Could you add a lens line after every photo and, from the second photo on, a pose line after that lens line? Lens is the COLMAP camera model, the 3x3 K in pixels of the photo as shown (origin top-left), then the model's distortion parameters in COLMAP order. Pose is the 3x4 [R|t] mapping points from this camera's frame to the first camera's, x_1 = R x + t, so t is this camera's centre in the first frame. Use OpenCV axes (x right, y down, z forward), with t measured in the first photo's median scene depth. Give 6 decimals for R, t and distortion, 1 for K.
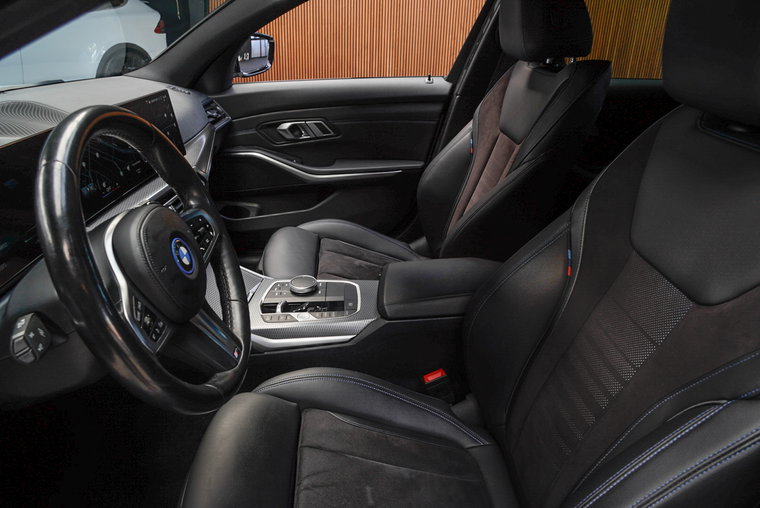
lens RADIAL K [[532.2, 0, 380.0], [0, 532.2, 254.0], [0, 0, 1]] dist [-0.131320, 0.097676]
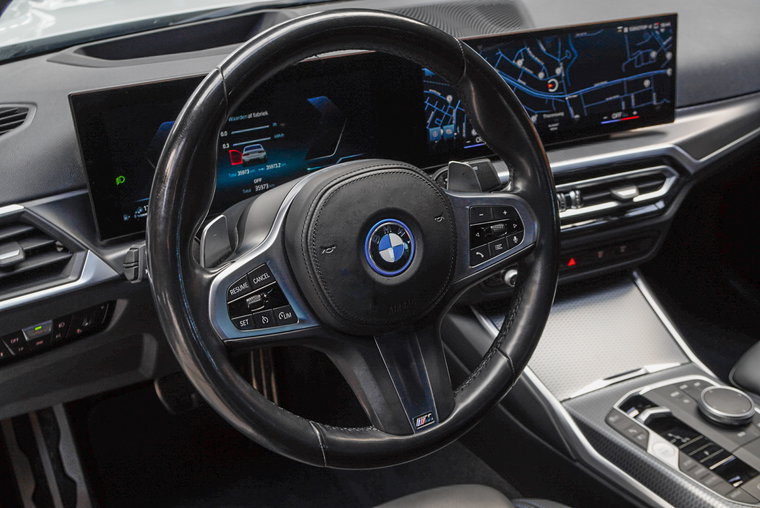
lens RADIAL K [[815.9, 0, 380.0], [0, 815.9, 254.0], [0, 0, 1]] dist [-0.030423, 0.156520]
pose [[0.470591, 0.381579, -0.795576, 0.217246], [-0.358668, 0.906526, 0.222638, -0.104867], [0.806165, 0.180576, 0.563463, 0.153916]]
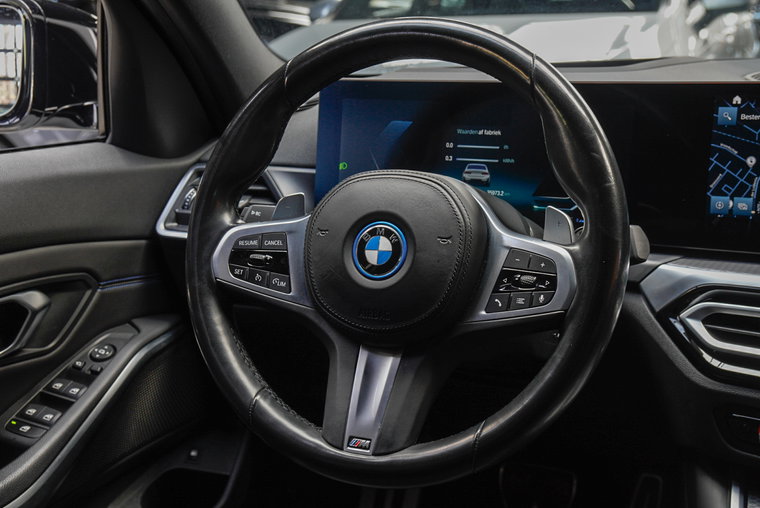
lens RADIAL K [[1032.3, 0, 381.2], [0, 1032.3, 243.7], [0, 0, 1]] dist [0.078141, 0.026415]
pose [[-0.478338, 0.231767, -0.847040, 0.295142], [-0.337084, 0.842201, 0.420800, -0.229185], [0.810905, 0.486808, -0.324732, 0.575887]]
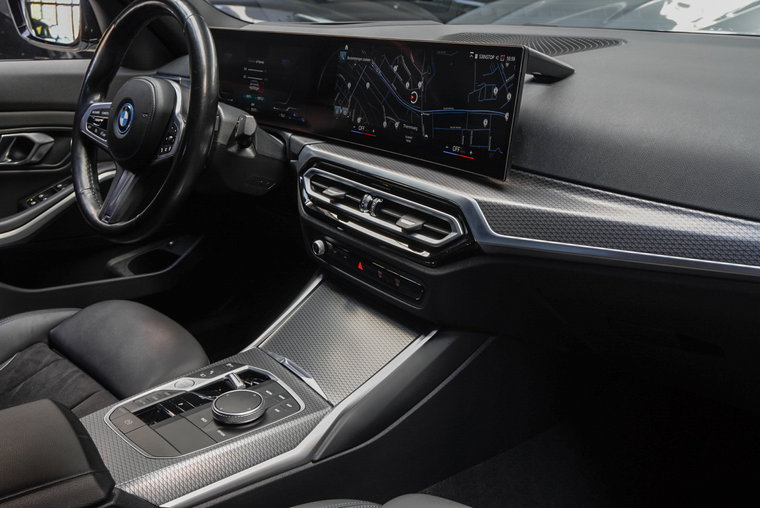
lens RADIAL K [[772.0, 0, 380.0], [0, 772.0, 254.0], [0, 0, 1]] dist [-0.006268, 0.008384]
pose [[-0.773904, 0.216354, -0.595200, 0.129183], [-0.257009, 0.751669, 0.607404, -0.415681], [0.578808, 0.623044, -0.526115, 1.020130]]
